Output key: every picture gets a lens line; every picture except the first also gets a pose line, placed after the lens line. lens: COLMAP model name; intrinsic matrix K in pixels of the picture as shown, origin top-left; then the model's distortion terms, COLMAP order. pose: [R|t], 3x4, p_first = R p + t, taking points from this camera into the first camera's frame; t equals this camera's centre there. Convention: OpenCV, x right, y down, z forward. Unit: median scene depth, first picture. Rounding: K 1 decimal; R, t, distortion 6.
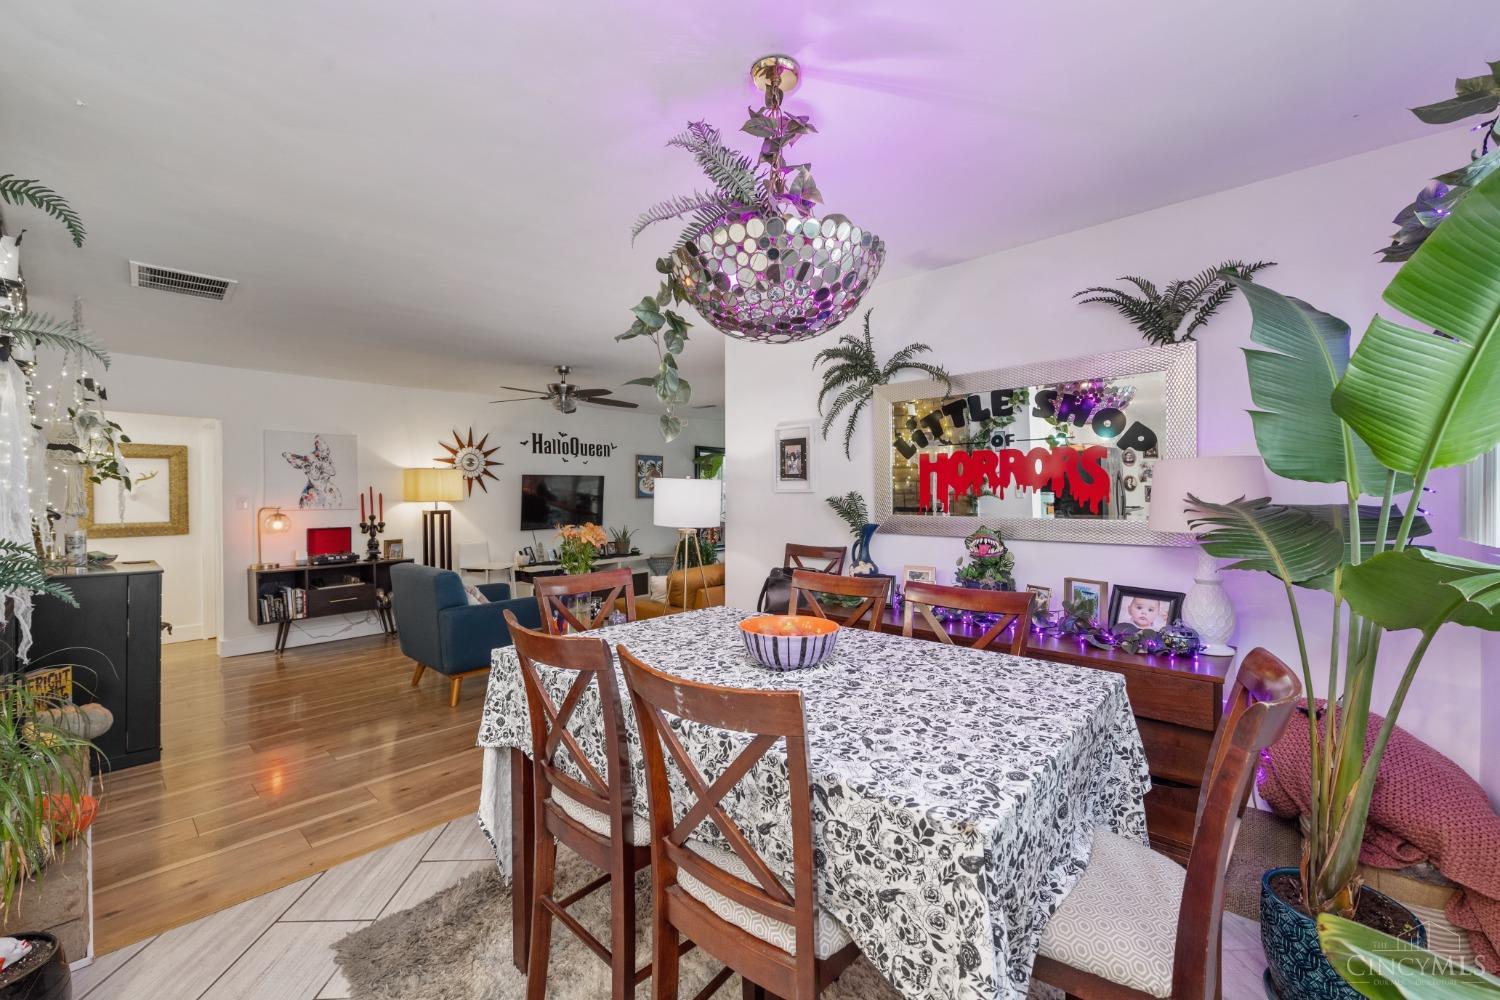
lens RADIAL K [[597.8, 0, 741.4], [0, 597.8, 492.3], [0, 0, 1]] dist [-0.010804, 0.000066]
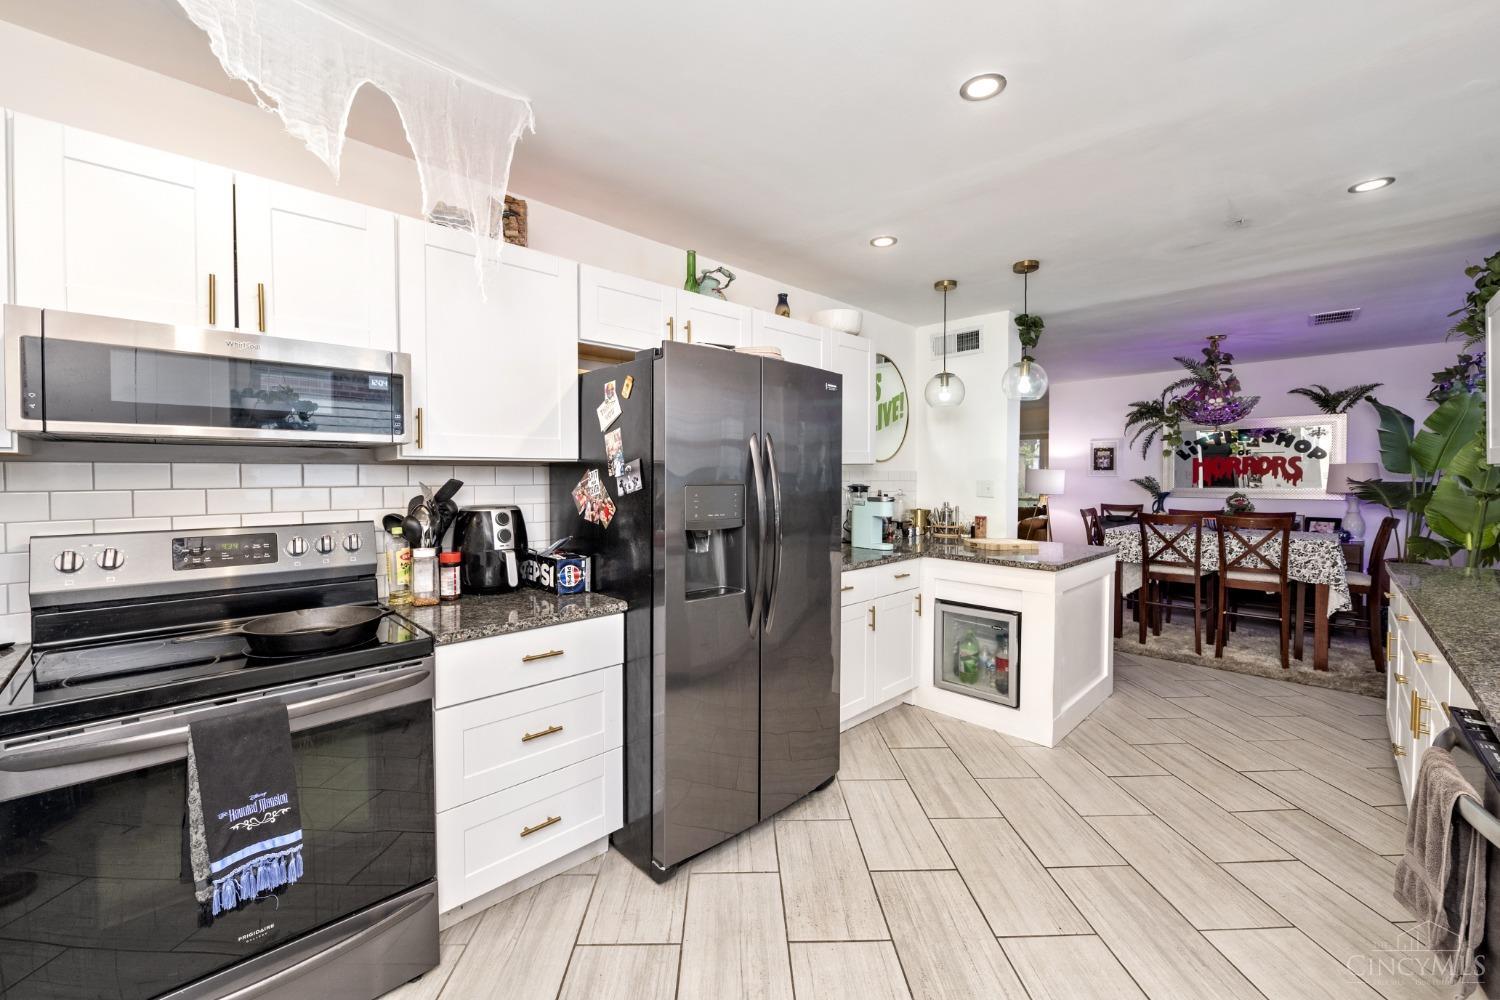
lens RADIAL K [[597.9, 0, 750.6], [0, 597.9, 487.9], [0, 0, 1]] dist [-0.003058, -0.000445]
pose [[0.999064, 0.003749, -0.043092, -0.631914], [-0.002852, 0.999779, 0.020849, 0.000125], [0.043161, -0.020706, 0.998854, -0.622190]]
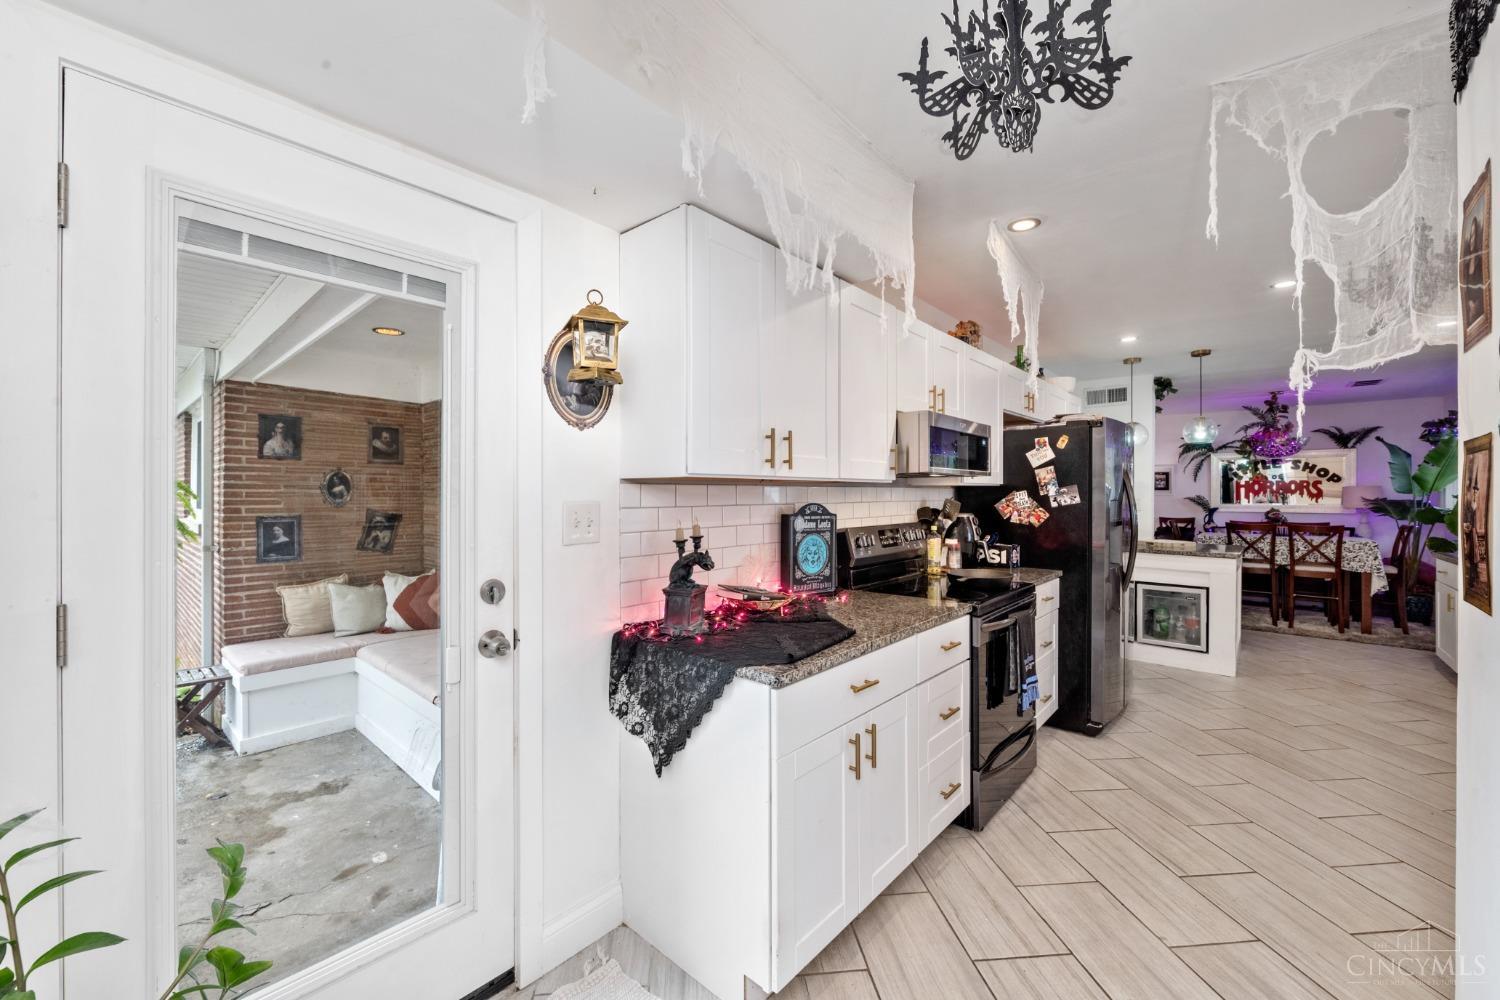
lens RADIAL K [[597.8, 0, 741.4], [0, 597.8, 492.3], [0, 0, 1]] dist [-0.010804, 0.000066]
pose [[0.999763, 0.005812, 0.020978, -1.071452], [-0.005798, 0.999983, -0.000746, 0.000198], [-0.020982, 0.000624, 0.999780, -0.865038]]
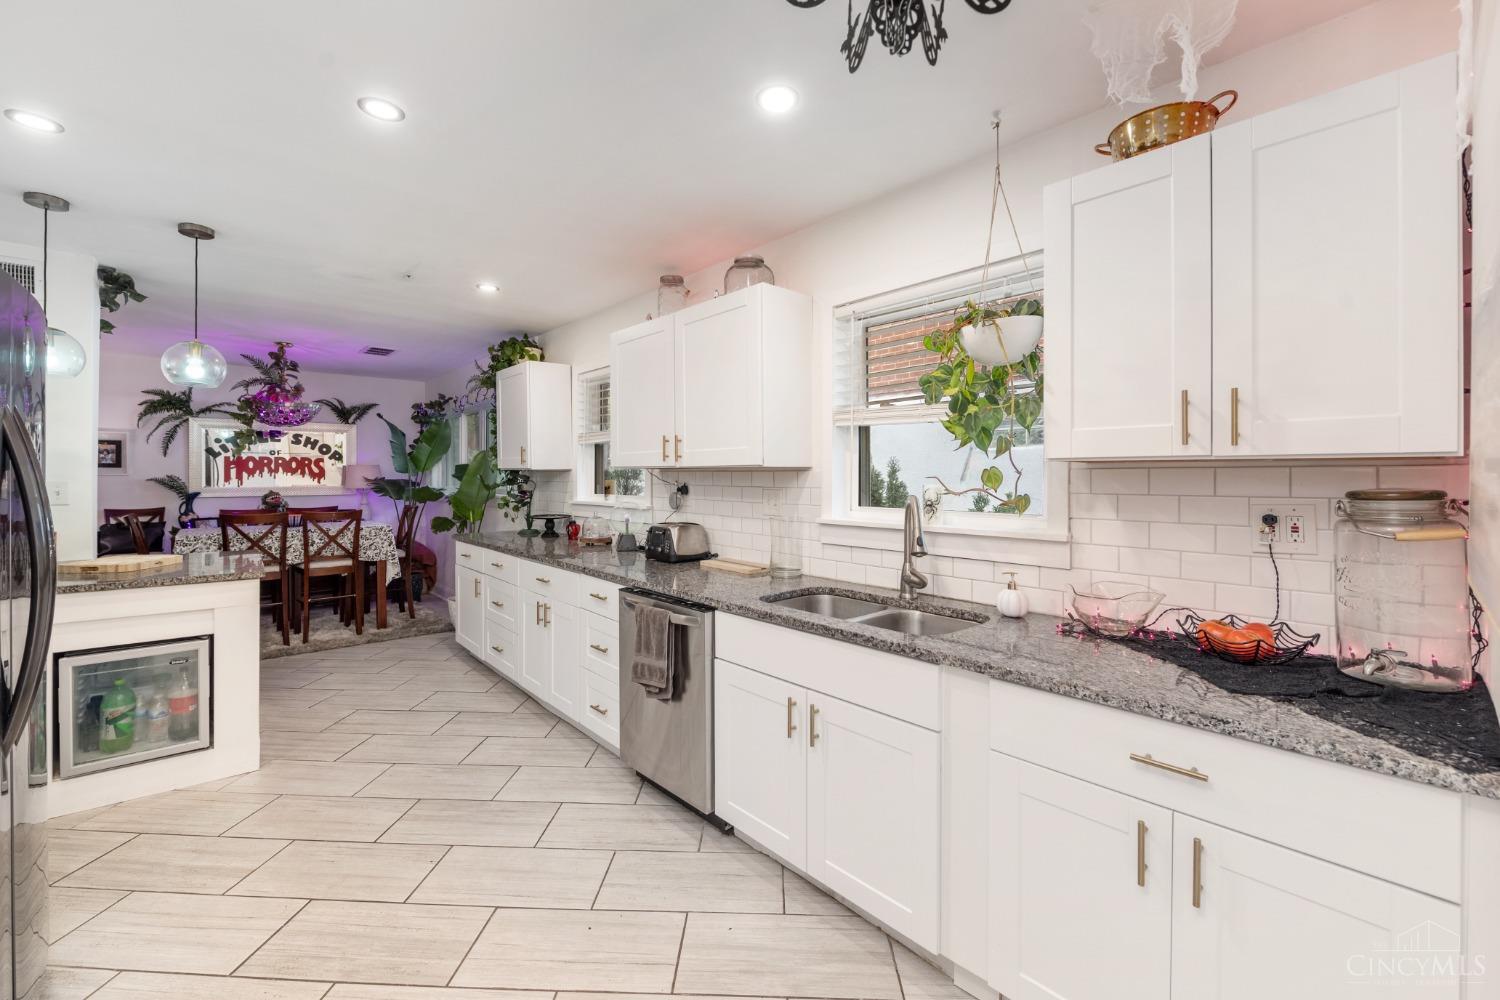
lens RADIAL K [[608.6, 0, 754.0], [0, 608.6, 476.5], [0, 0, 1]] dist [-0.008410, -0.000232]
pose [[0.109262, 0.000504, 0.994013, -0.842034], [-0.002896, 0.999996, -0.000188, -0.000637], [-0.994009, -0.002858, 0.109263, -0.541474]]
